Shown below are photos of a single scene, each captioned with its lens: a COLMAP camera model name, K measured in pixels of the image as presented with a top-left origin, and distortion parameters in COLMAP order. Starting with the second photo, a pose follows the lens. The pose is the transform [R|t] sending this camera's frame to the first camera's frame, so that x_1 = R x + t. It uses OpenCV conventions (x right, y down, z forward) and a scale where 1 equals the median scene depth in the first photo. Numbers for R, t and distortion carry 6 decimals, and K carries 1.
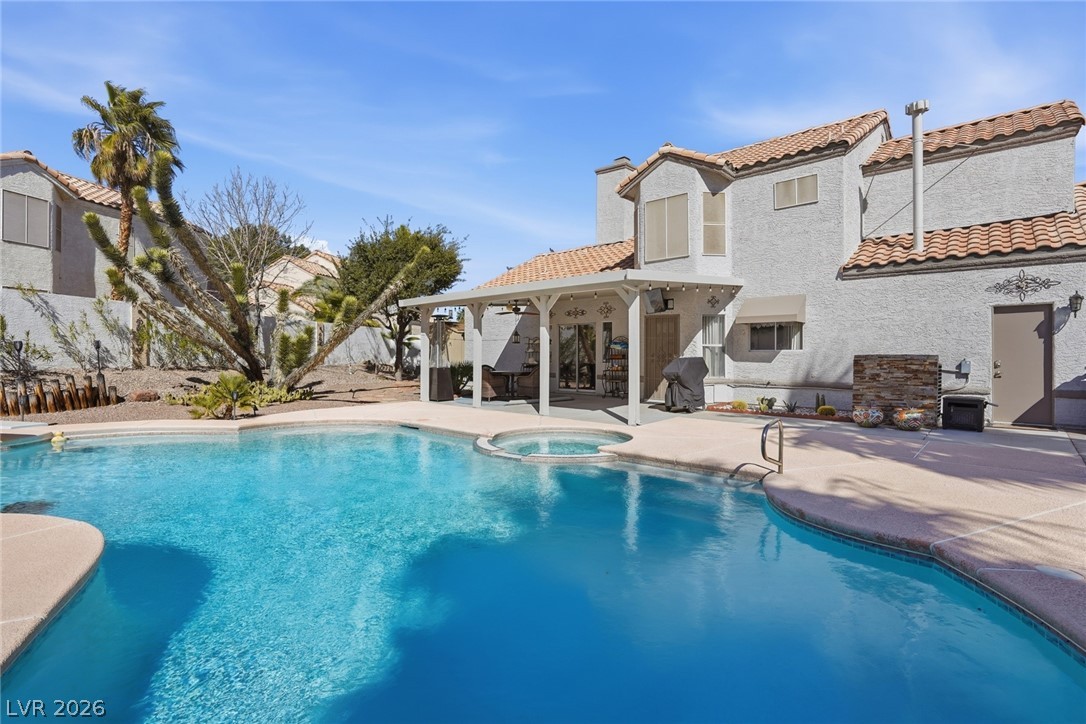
lens RADIAL K [[509.1, 0, 544.9], [0, 509.1, 348.1], [0, 0, 1]] dist [-0.074376, 0.028921]
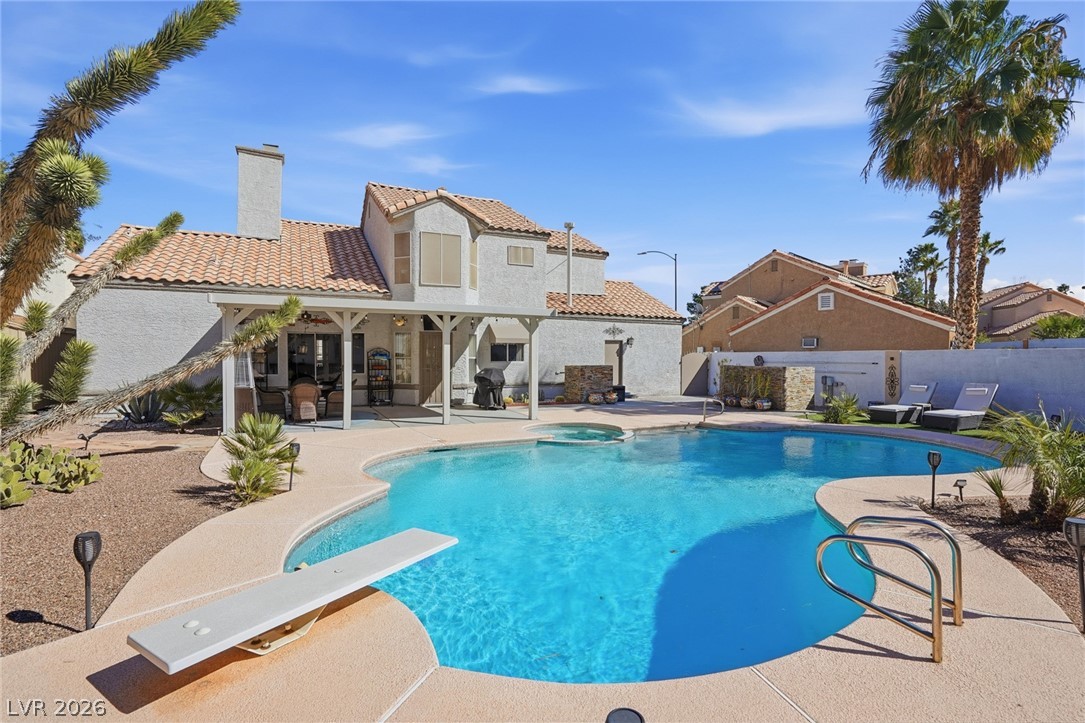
lens RADIAL K [[512.0, 0, 542.5], [0, 512.0, 361.5], [0, 0, 1]] dist [-0.073668, 0.030958]
pose [[0.346279, -0.010583, 0.938072, -0.871692], [-0.015450, 0.999736, 0.016982, -0.022307], [-0.938004, -0.020374, 0.346024, 0.382828]]
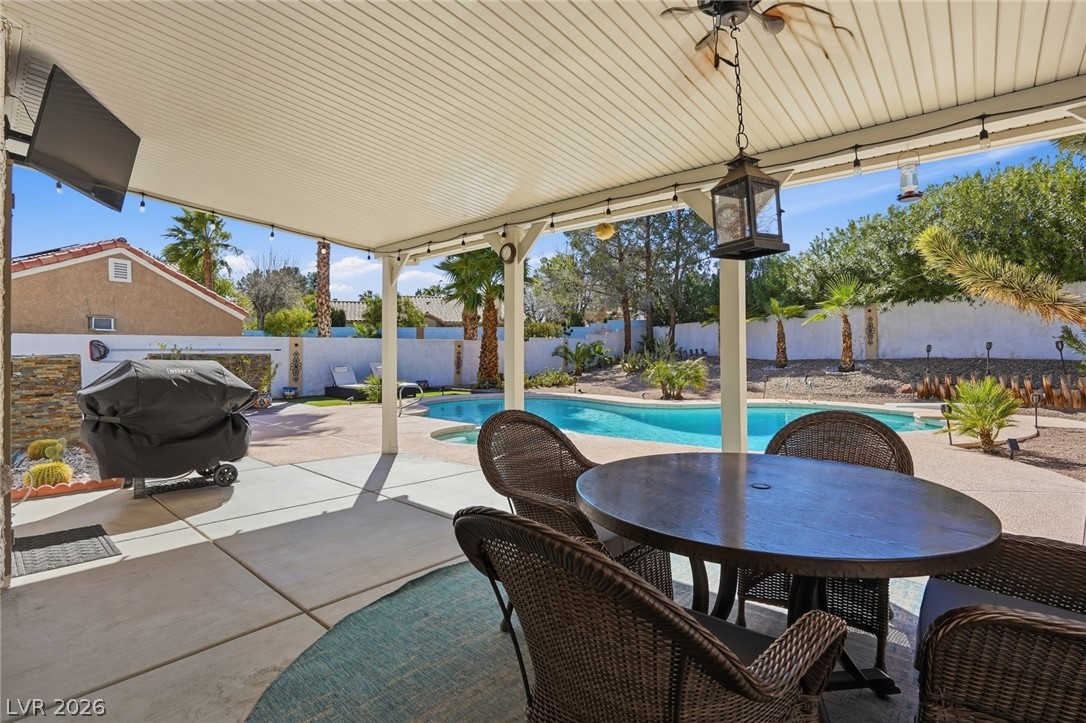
lens RADIAL K [[512.5, 0, 543.0], [0, 512.5, 361.5], [0, 0, 1]] dist [-0.073668, 0.030958]
pose [[-0.999391, 0.000677, -0.034901, -0.015062], [0.000546, 0.999993, 0.003778, 0.016556], [0.034903, 0.003757, -0.999384, 1.346038]]
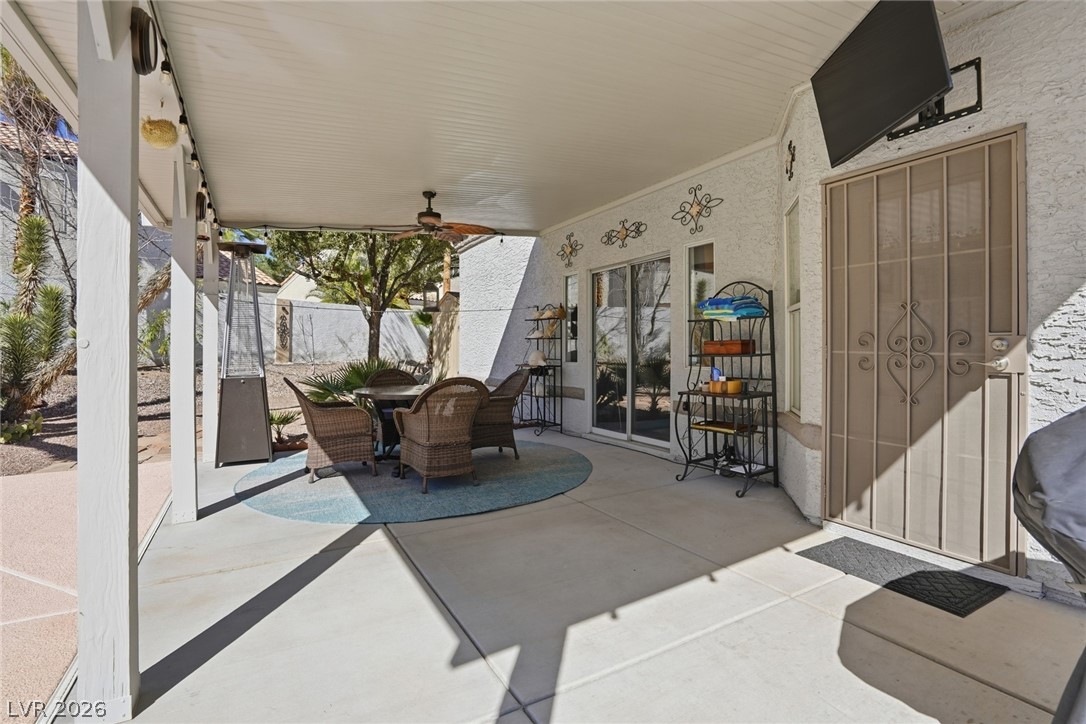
lens RADIAL K [[512.5, 0, 543.0], [0, 512.5, 362.0], [0, 0, 1]] dist [-0.073668, 0.030958]
pose [[0.954158, -0.000651, -0.299302, 0.154911], [0.014005, 0.998999, 0.042476, 0.013515], [0.298975, -0.044721, 0.953213, 0.805961]]
